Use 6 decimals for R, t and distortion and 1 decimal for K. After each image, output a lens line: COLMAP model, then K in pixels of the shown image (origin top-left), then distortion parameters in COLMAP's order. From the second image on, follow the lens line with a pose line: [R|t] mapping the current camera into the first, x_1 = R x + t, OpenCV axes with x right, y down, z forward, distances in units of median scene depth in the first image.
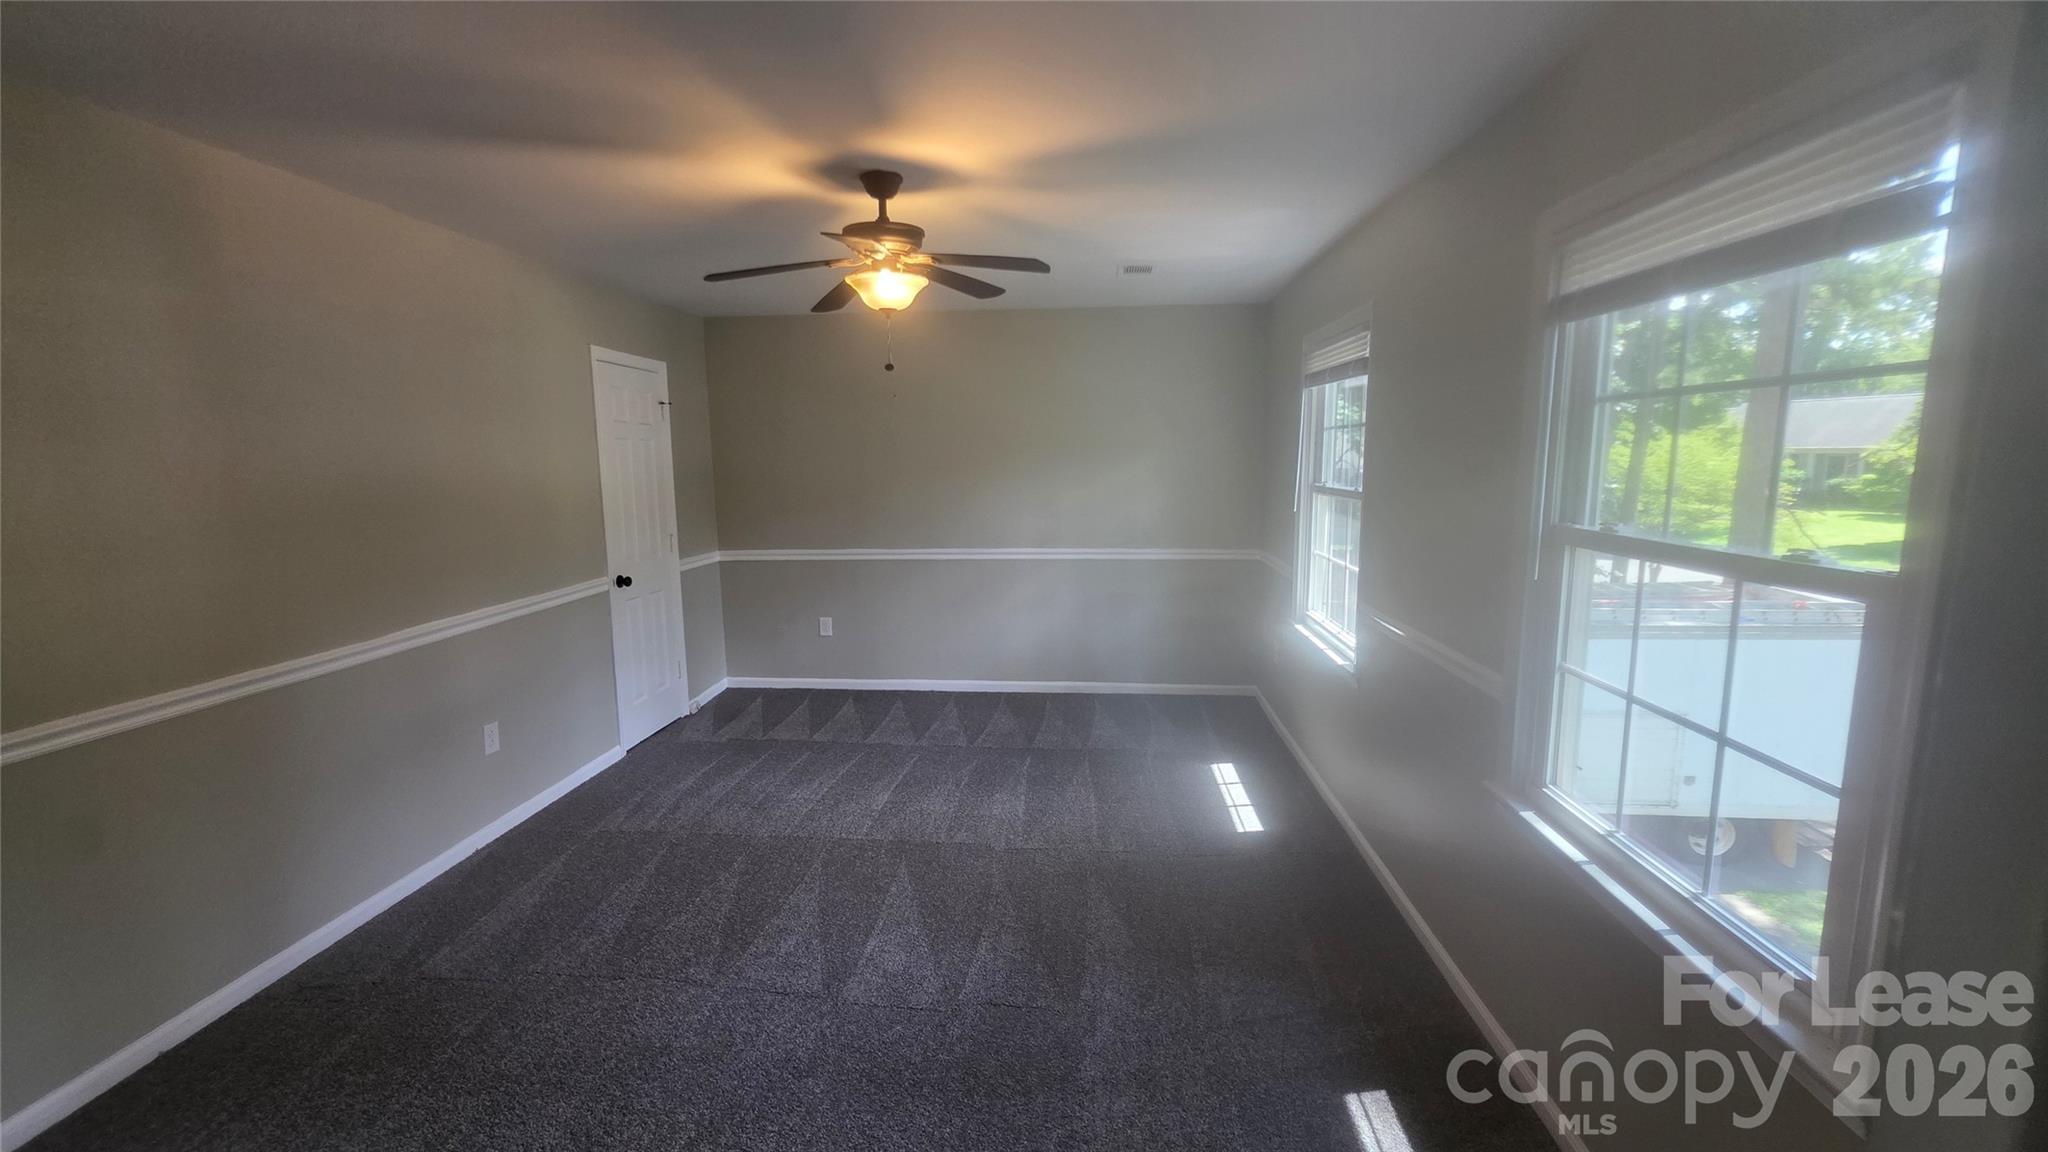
lens RADIAL K [[843.6, 0, 1017.3], [0, 843.6, 576.2], [0, 0, 1]] dist [0.000897, -0.000026]
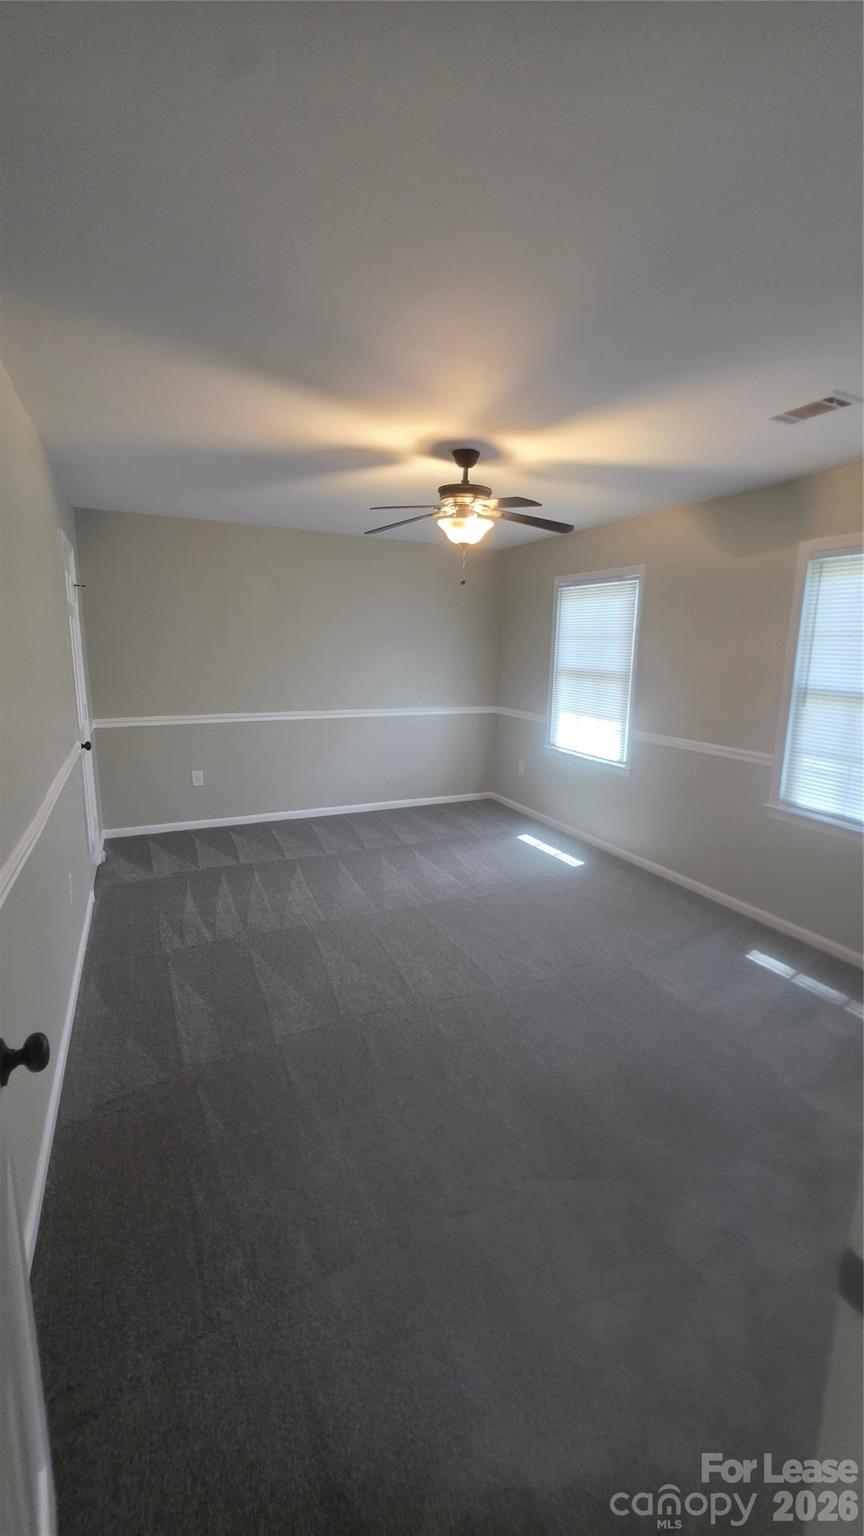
lens RADIAL K [[632.7, 0, 439.6], [0, 632.7, 761.9], [0, 0, 1]] dist [0.000897, -0.000026]
pose [[0.858952, -0.069460, 0.507323, -0.467057], [0.048772, 0.997350, 0.053977, 0.003980], [-0.509728, -0.021620, 0.860064, 0.030305]]
